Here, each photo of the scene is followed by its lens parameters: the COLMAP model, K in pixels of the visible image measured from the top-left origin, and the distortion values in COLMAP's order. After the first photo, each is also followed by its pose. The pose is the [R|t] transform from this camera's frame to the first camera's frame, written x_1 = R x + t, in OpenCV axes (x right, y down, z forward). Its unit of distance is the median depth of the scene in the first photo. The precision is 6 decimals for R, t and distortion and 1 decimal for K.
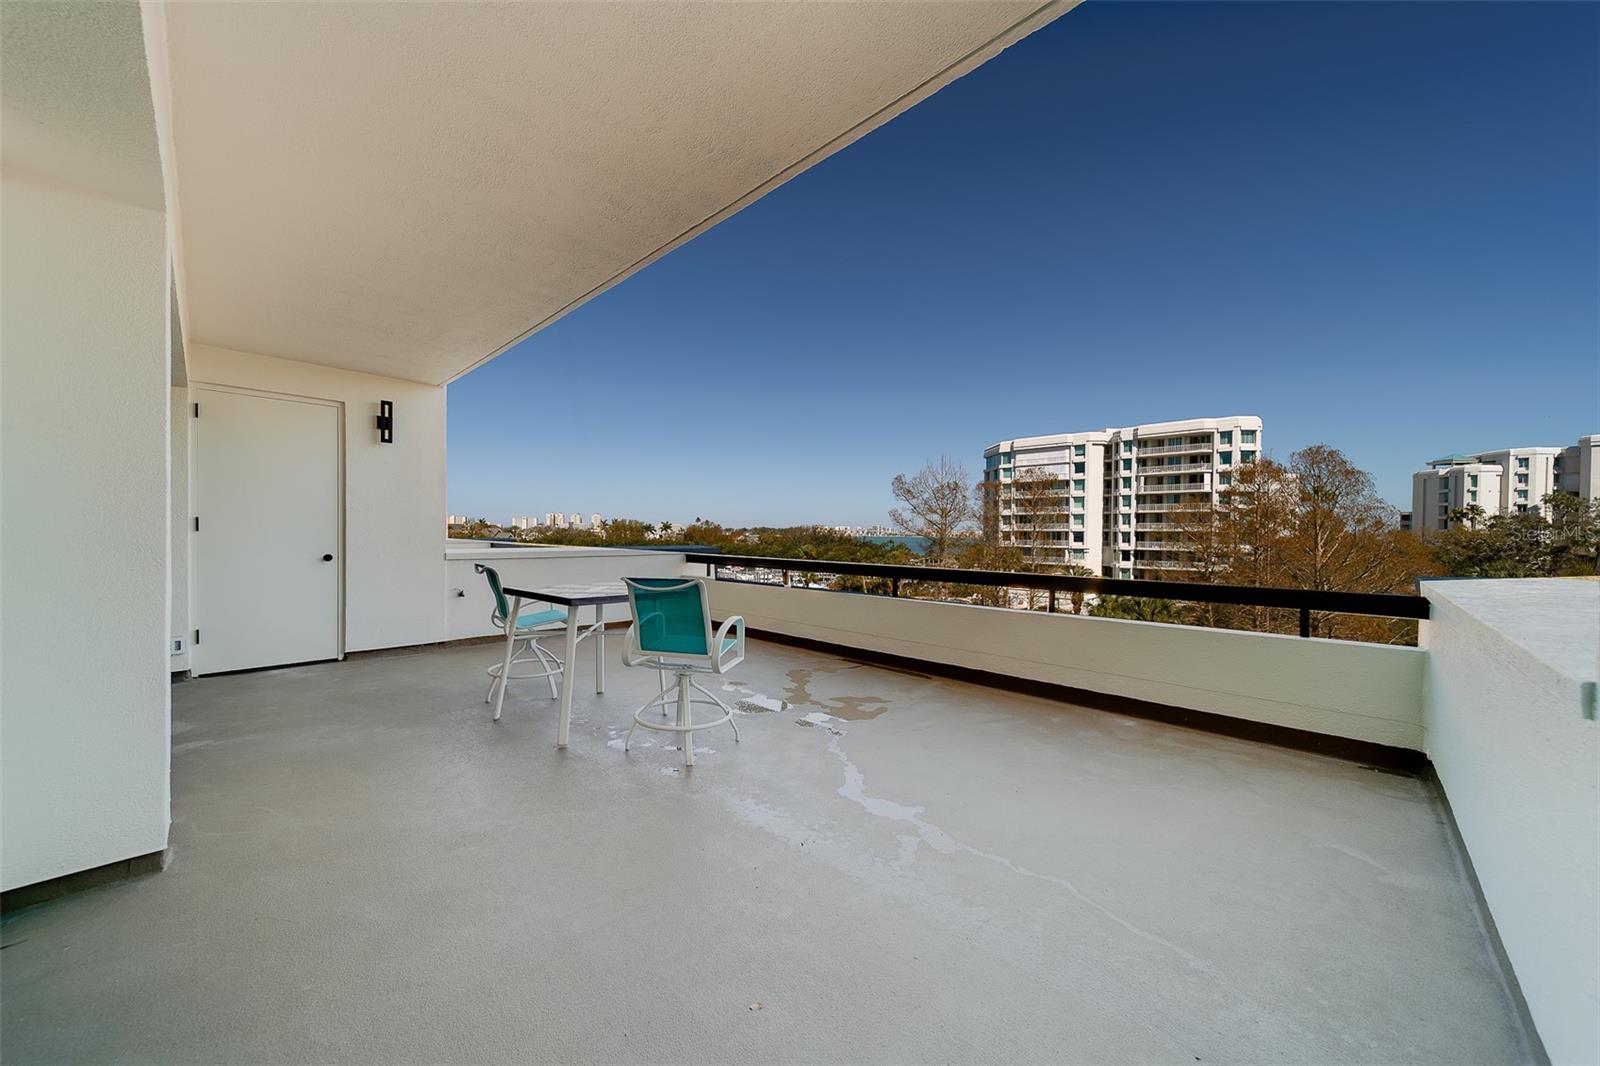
lens RADIAL K [[570.4, 0, 785.7], [0, 570.4, 534.7], [0, 0, 1]] dist [0.006301, -0.000493]
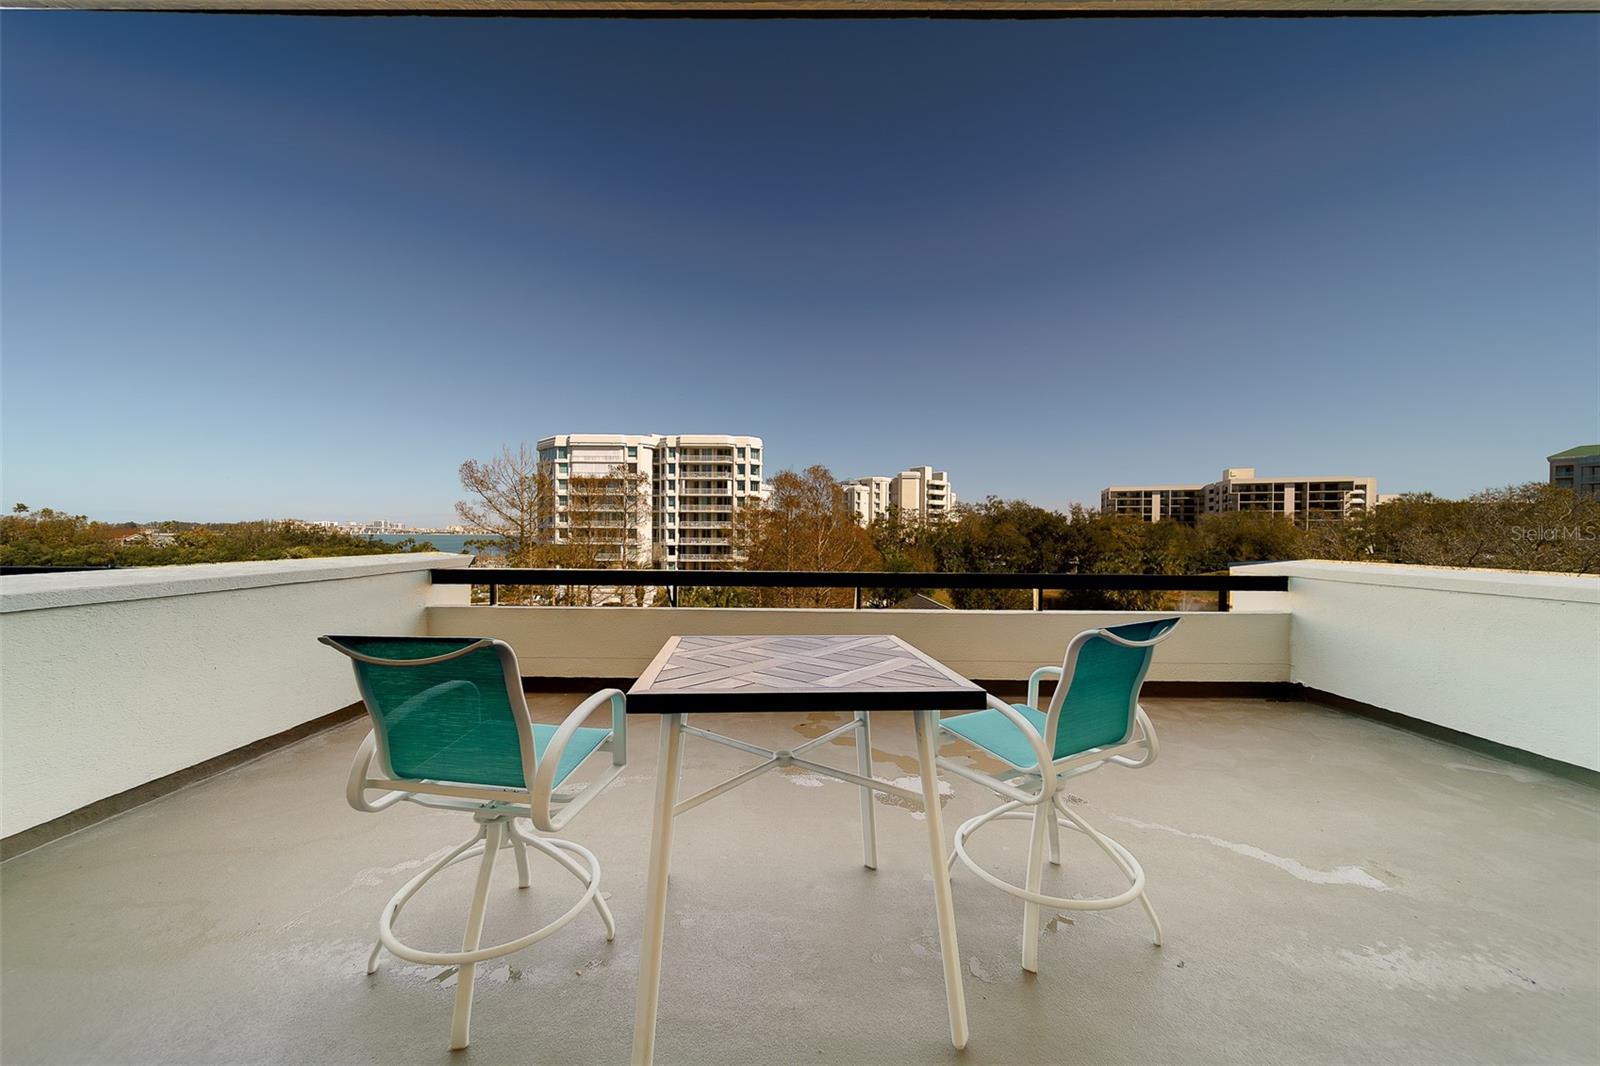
lens RADIAL K [[570.4, 0, 792.3], [0, 570.4, 549.1], [0, 0, 1]] dist [0.006301, -0.000493]
pose [[0.709820, -0.025431, 0.703924, -0.029920], [0.003670, 0.999468, 0.032407, -0.000342], [-0.704374, -0.020420, 0.709535, 0.031551]]
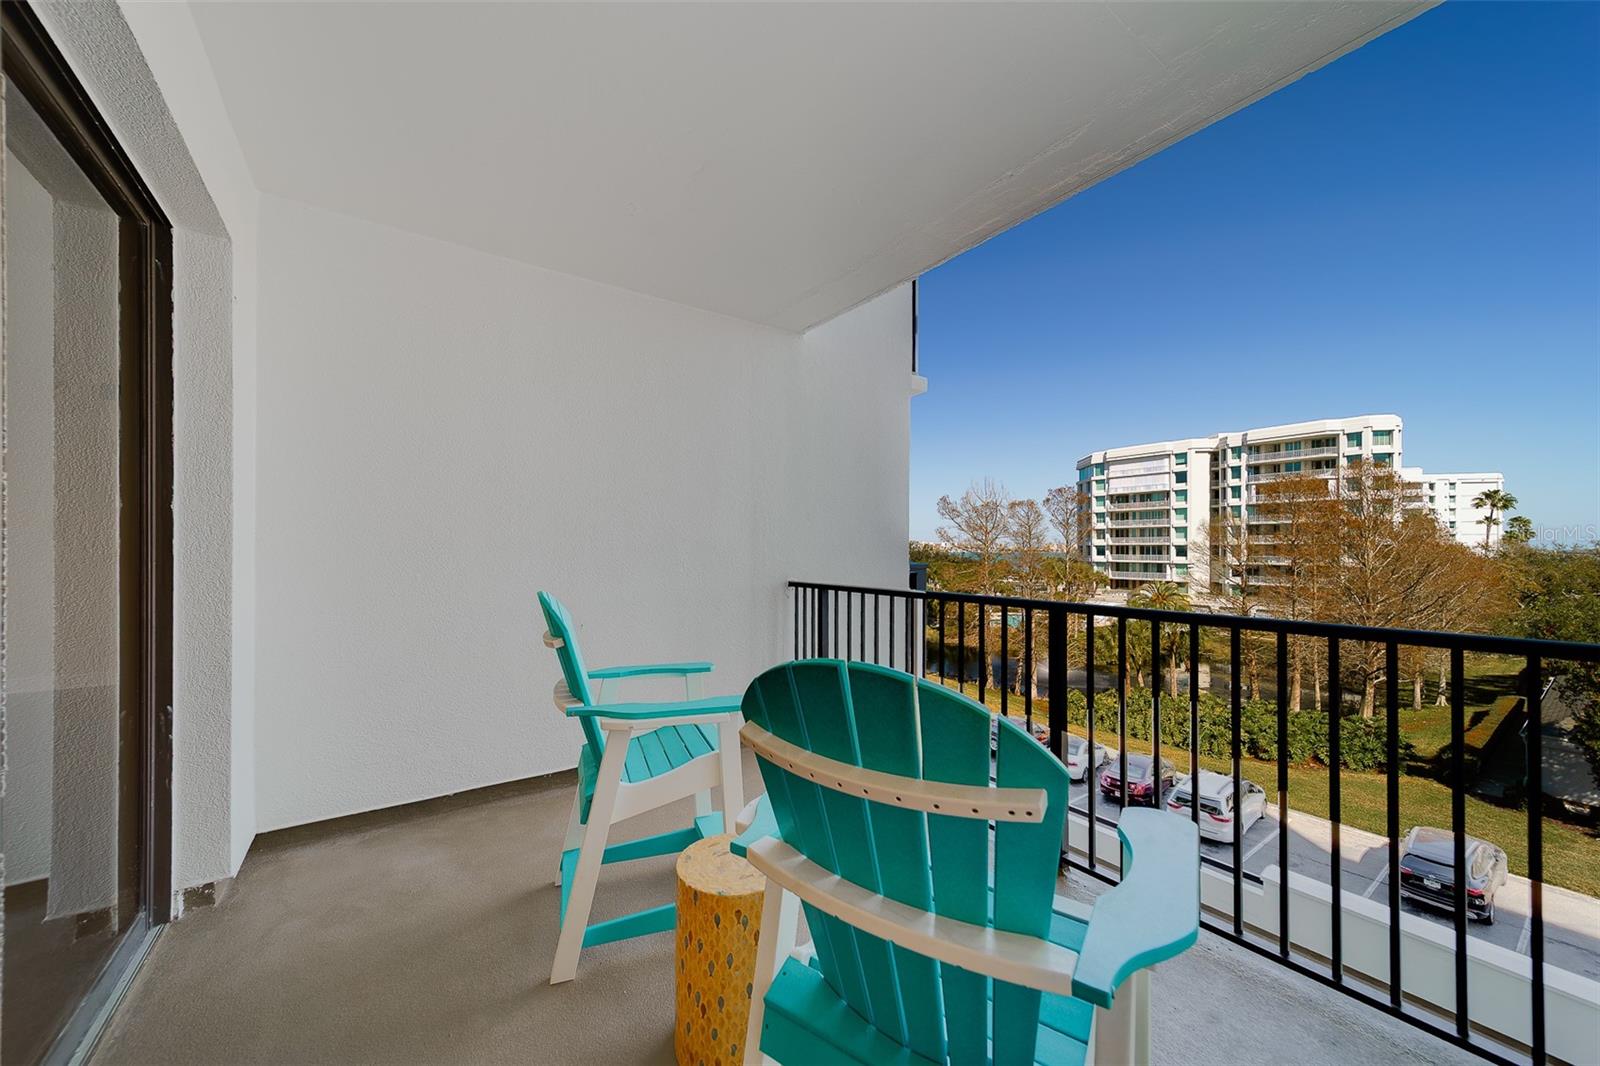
lens RADIAL K [[570.4, 0, 757.7], [0, 570.4, 543.3], [0, 0, 1]] dist [0.006301, -0.000493]
pose [[0.973950, -0.010497, -0.226519, 0.046307], [0.007396, 0.999867, -0.014533, 0.000326], [0.226642, 0.012479, 0.973898, -0.090123]]
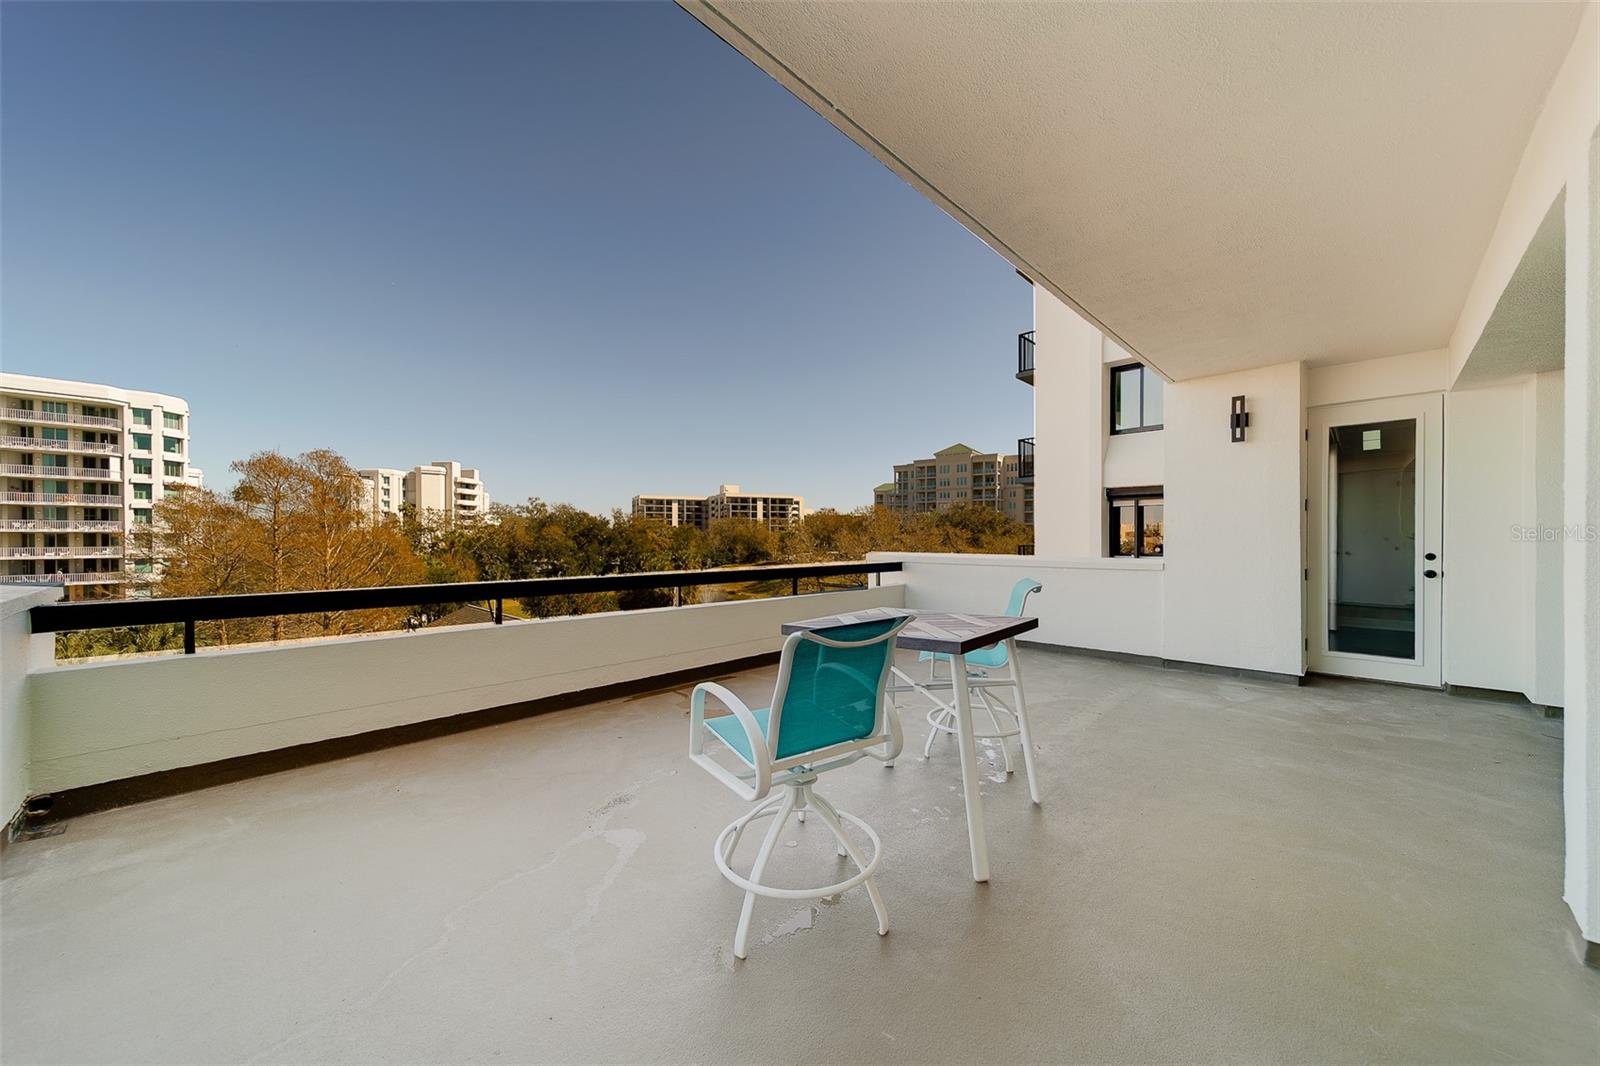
lens RADIAL K [[570.4, 0, 795.5], [0, 570.4, 540.9], [0, 0, 1]] dist [0.006301, -0.000493]
pose [[-0.004889, -0.016583, 0.999851, -0.054744], [0.005727, 0.999846, 0.016611, -0.000778], [-0.999972, 0.005807, -0.004793, 0.063386]]
